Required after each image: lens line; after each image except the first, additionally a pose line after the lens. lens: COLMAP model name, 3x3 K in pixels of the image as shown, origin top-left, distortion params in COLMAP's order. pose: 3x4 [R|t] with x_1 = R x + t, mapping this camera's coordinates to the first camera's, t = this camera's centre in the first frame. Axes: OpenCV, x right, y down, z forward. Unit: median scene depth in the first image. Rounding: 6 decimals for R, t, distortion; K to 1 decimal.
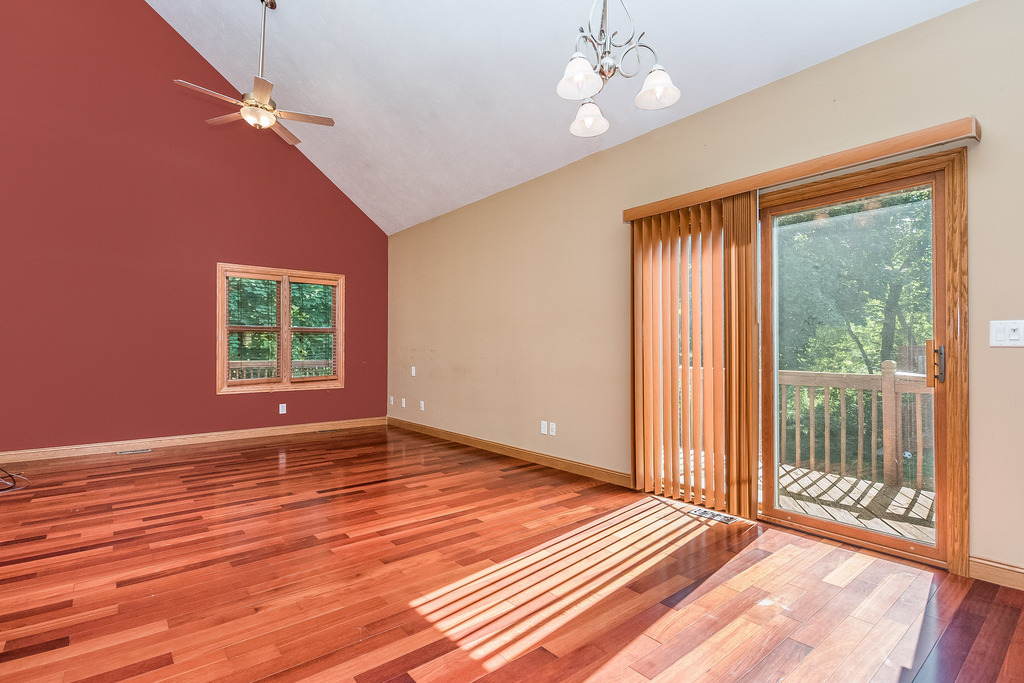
lens RADIAL K [[484.5, 0, 510.5], [0, 484.5, 343.7], [0, 0, 1]] dist [-0.003114, -0.001352]
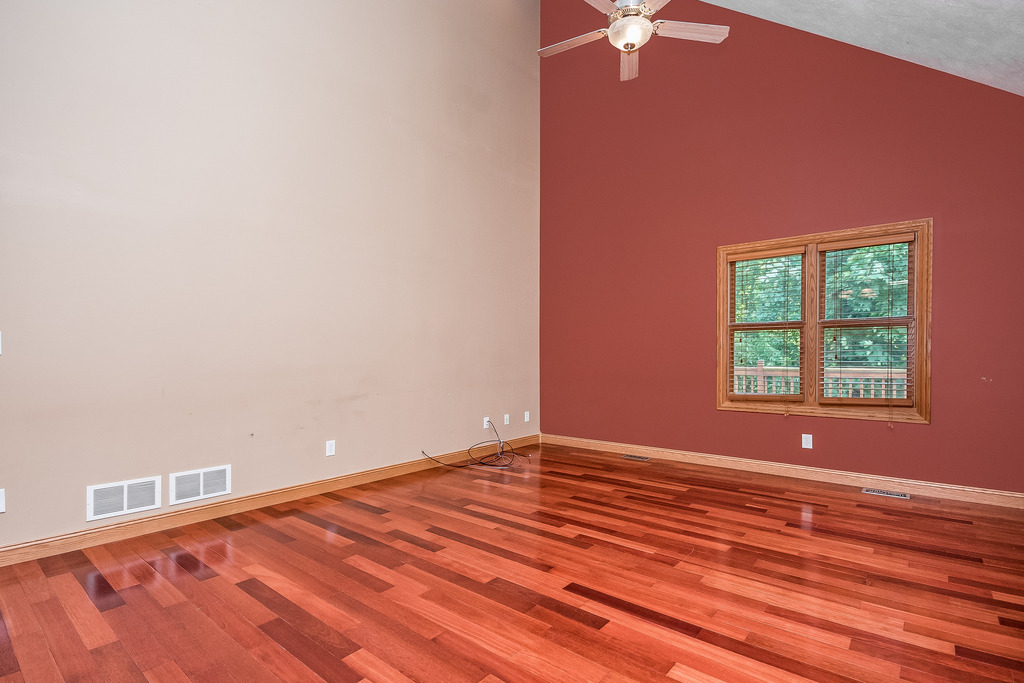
lens RADIAL K [[484.5, 0, 511.0], [0, 484.5, 351.1], [0, 0, 1]] dist [-0.003114, -0.001352]
pose [[0.204566, -0.007366, -0.978825, 0.183926], [0.008366, 0.999948, -0.005776, 0.015205], [0.978817, -0.007008, 0.204617, 0.805658]]
